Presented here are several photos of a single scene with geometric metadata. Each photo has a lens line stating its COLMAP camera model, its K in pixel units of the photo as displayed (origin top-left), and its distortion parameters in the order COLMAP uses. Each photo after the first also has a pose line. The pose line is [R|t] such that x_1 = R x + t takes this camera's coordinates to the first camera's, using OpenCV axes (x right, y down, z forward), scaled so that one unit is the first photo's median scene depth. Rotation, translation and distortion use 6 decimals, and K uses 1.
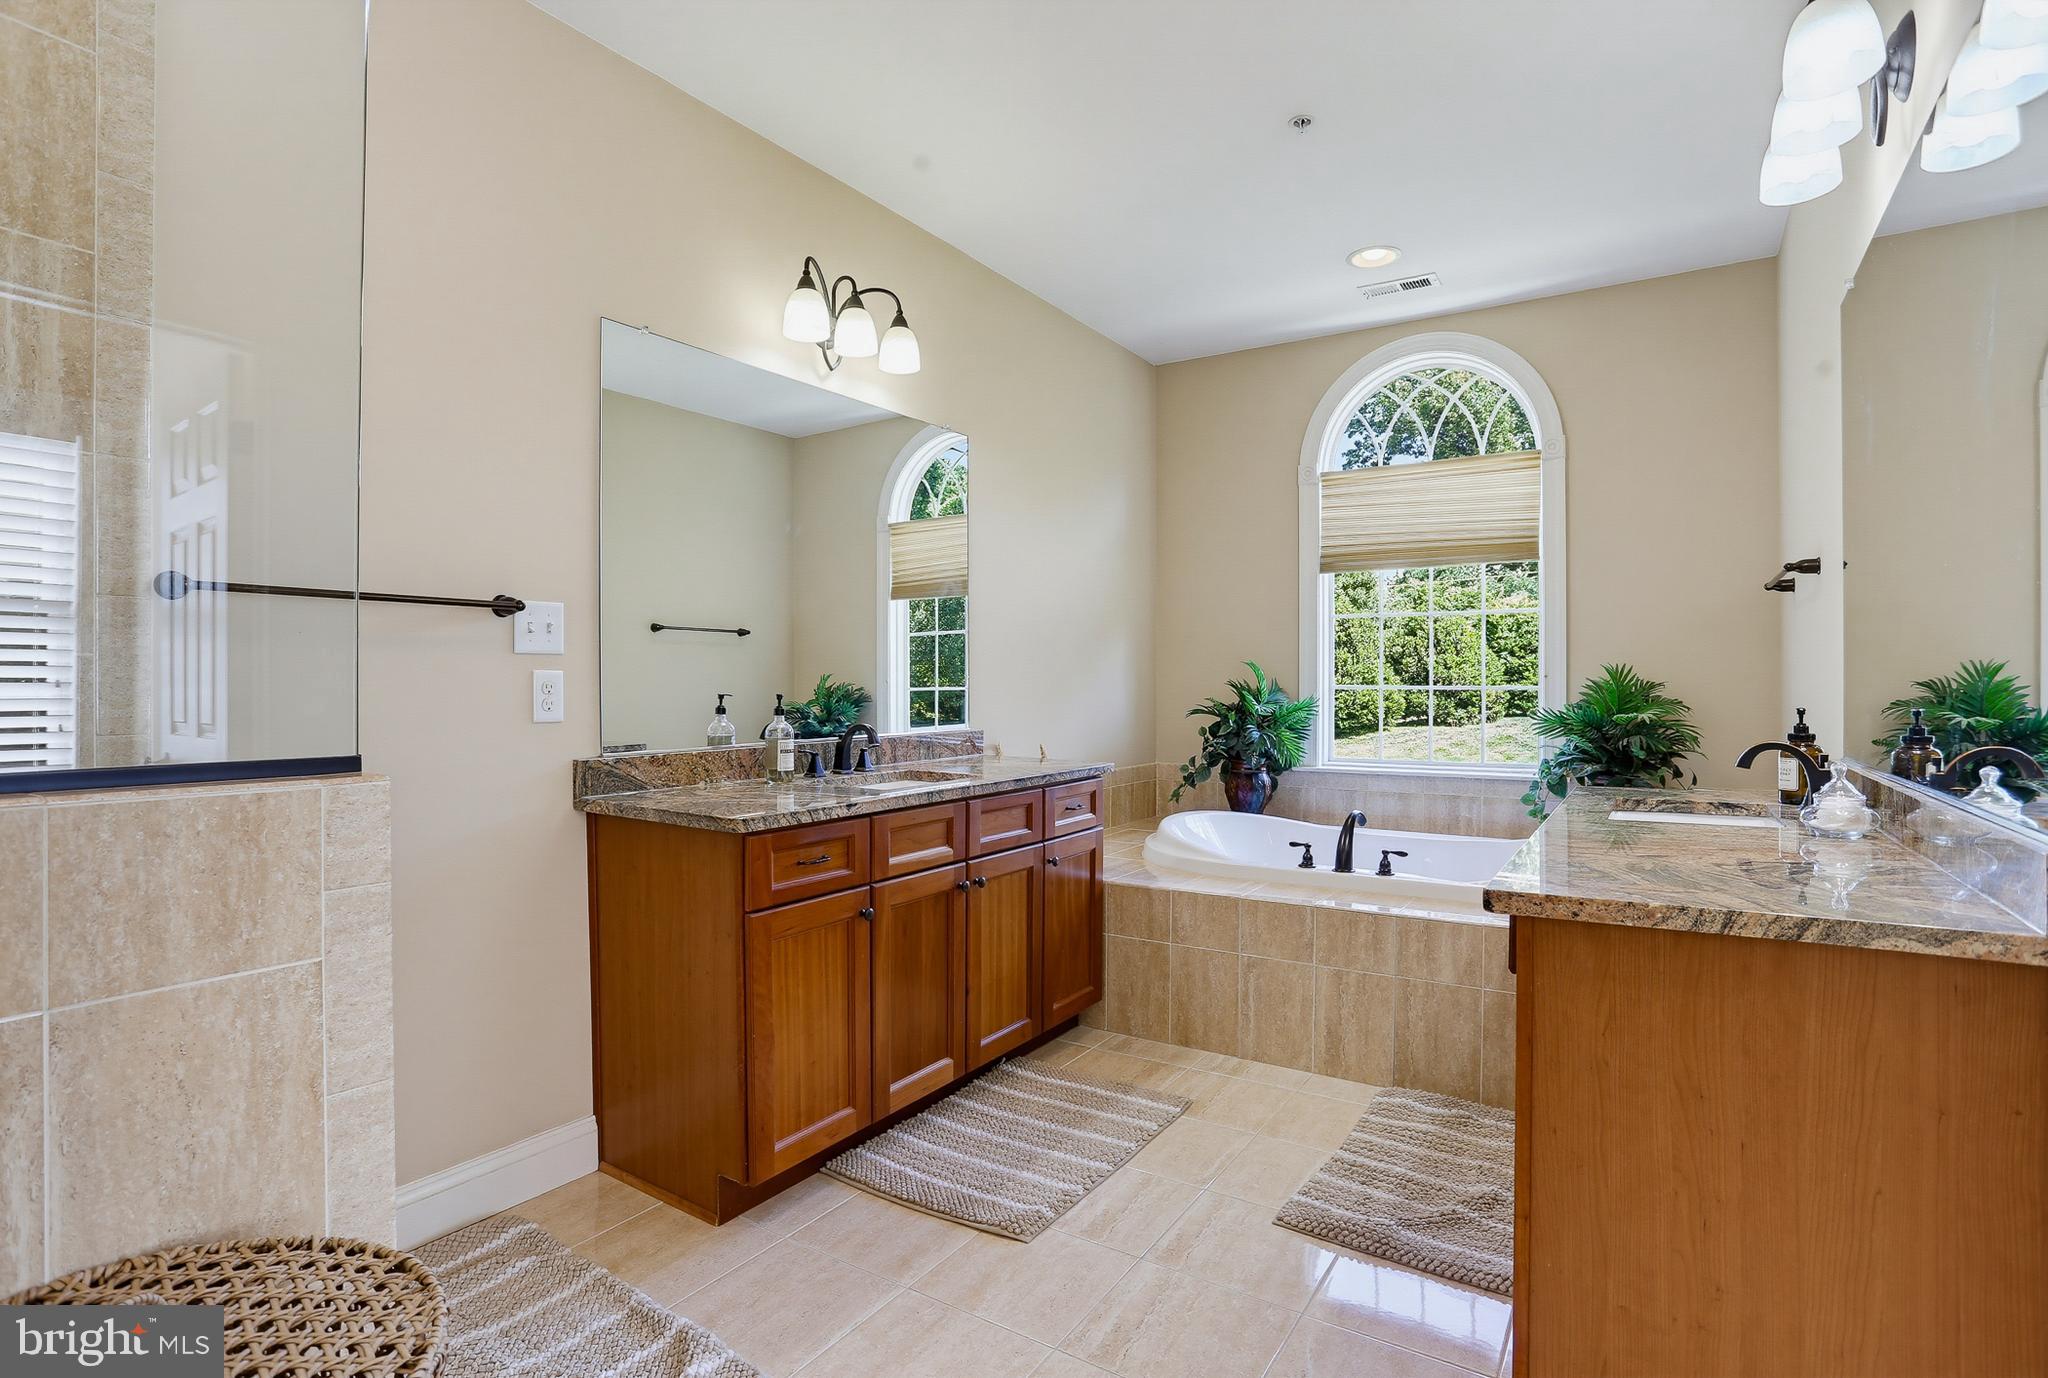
lens RADIAL K [[1020.0, 0, 1012.3], [0, 1020.0, 692.3], [0, 0, 1]] dist [-0.051760, 0.021365]
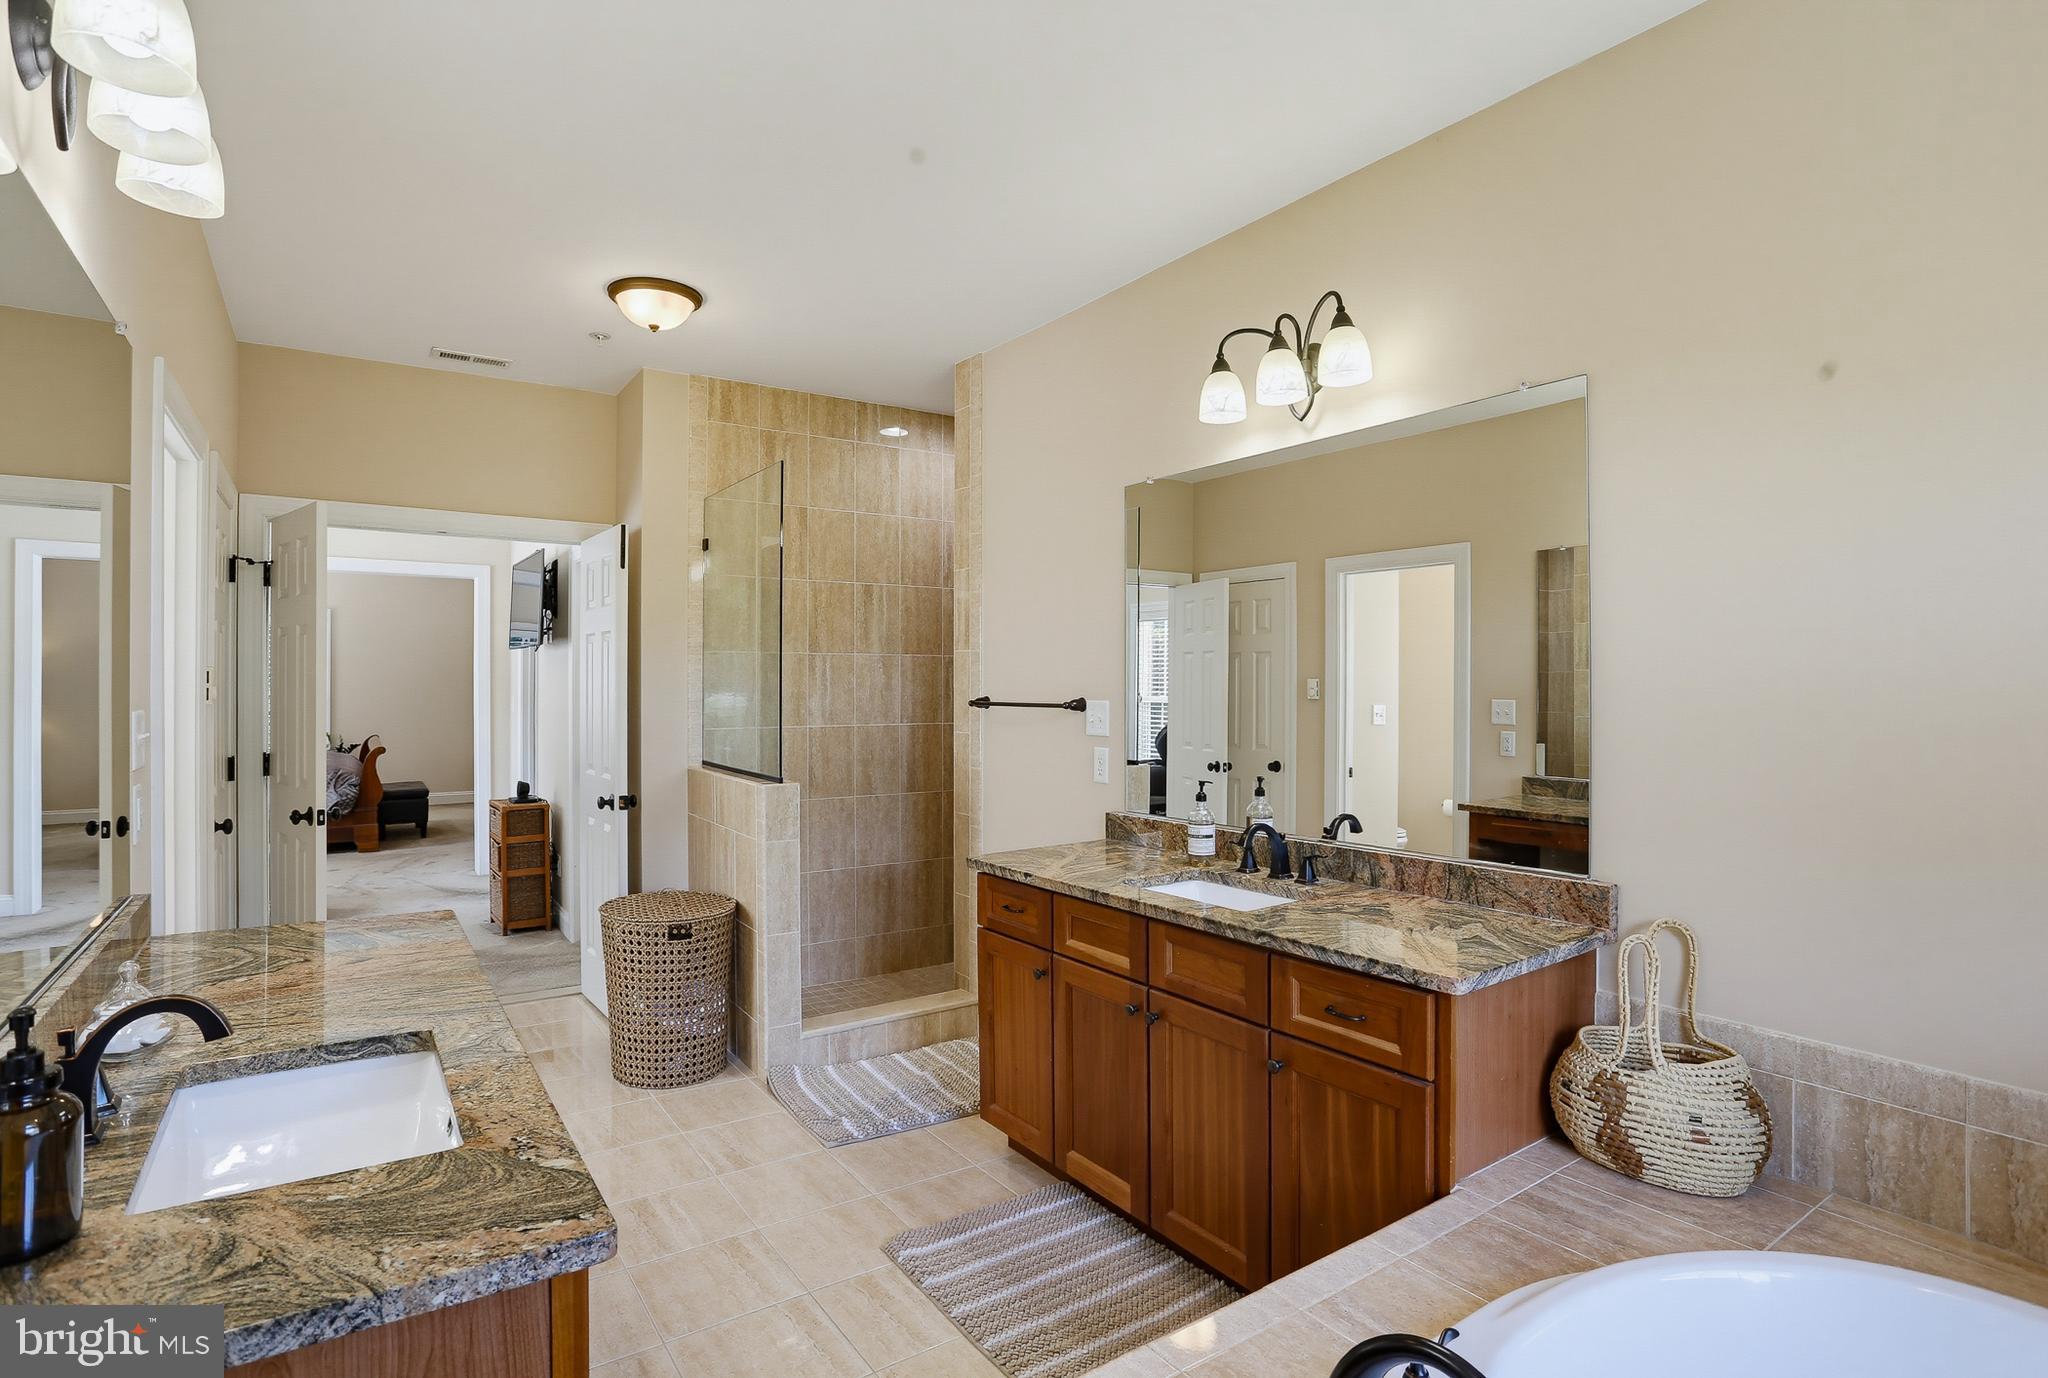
lens RADIAL K [[1020.0, 0, 1010.4], [0, 1020.0, 682.9], [0, 0, 1]] dist [-0.051760, 0.021365]
pose [[-0.378992, 0.000921, -0.925400, 0.878748], [-0.004573, 0.999985, 0.002868, -0.108890], [0.925389, 0.005319, -0.378982, 1.313914]]
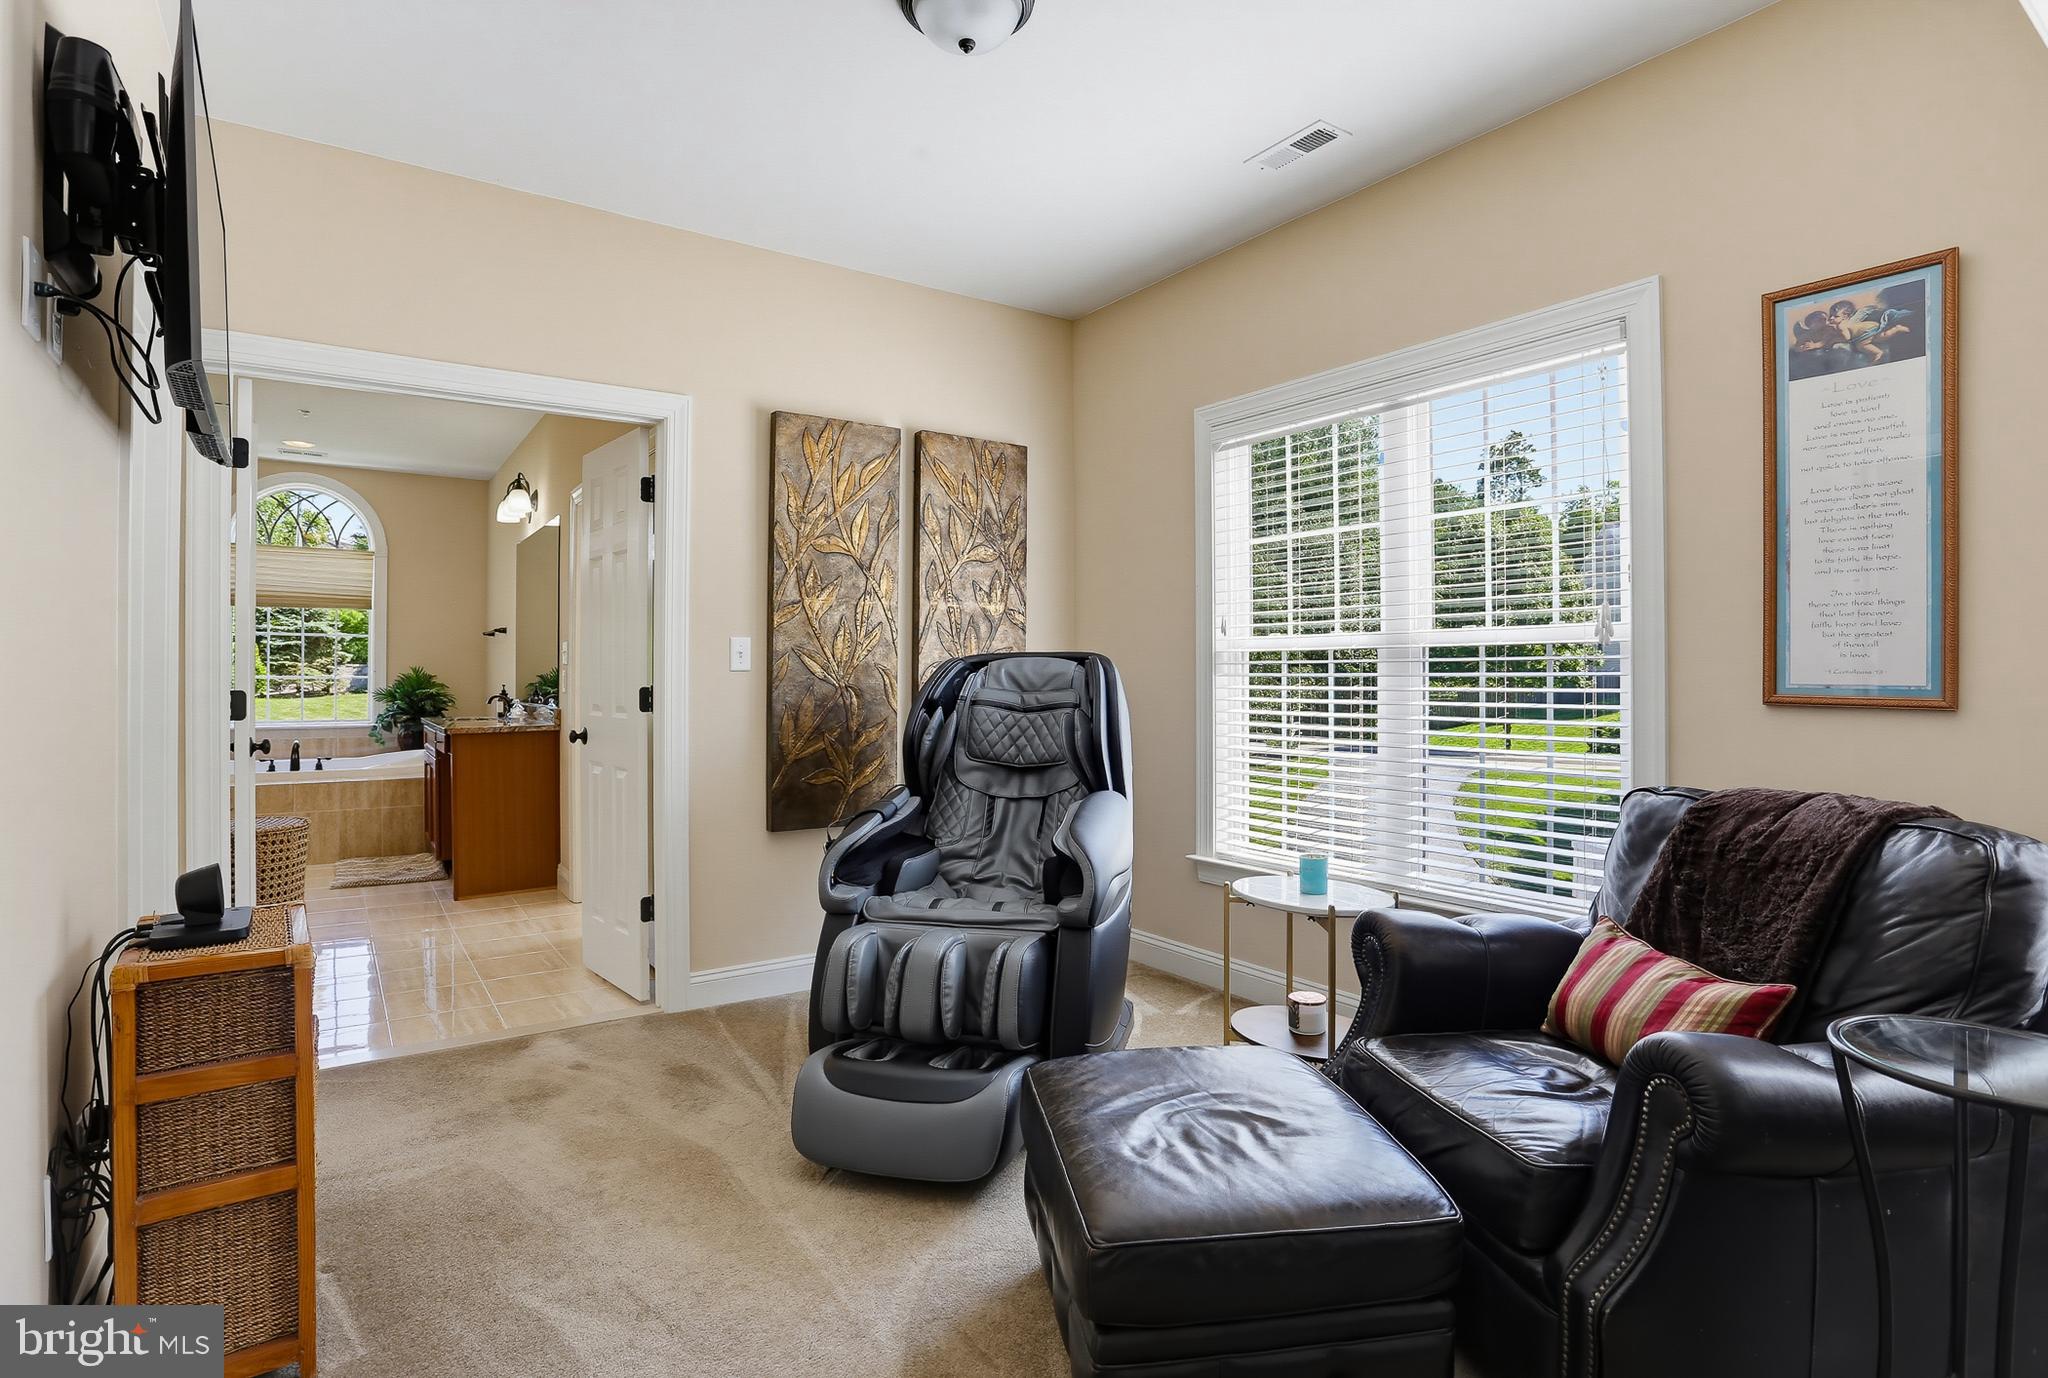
lens RADIAL K [[1020.0, 0, 1024.0], [0, 1020.0, 686.0], [0, 0, 1]] dist [-0.051760, 0.021365]
pose [[0.377873, -0.007585, 0.925826, -0.867608], [0.003706, 0.999971, 0.006680, 0.004024], [-0.925850, 0.000907, 0.377890, -0.971562]]
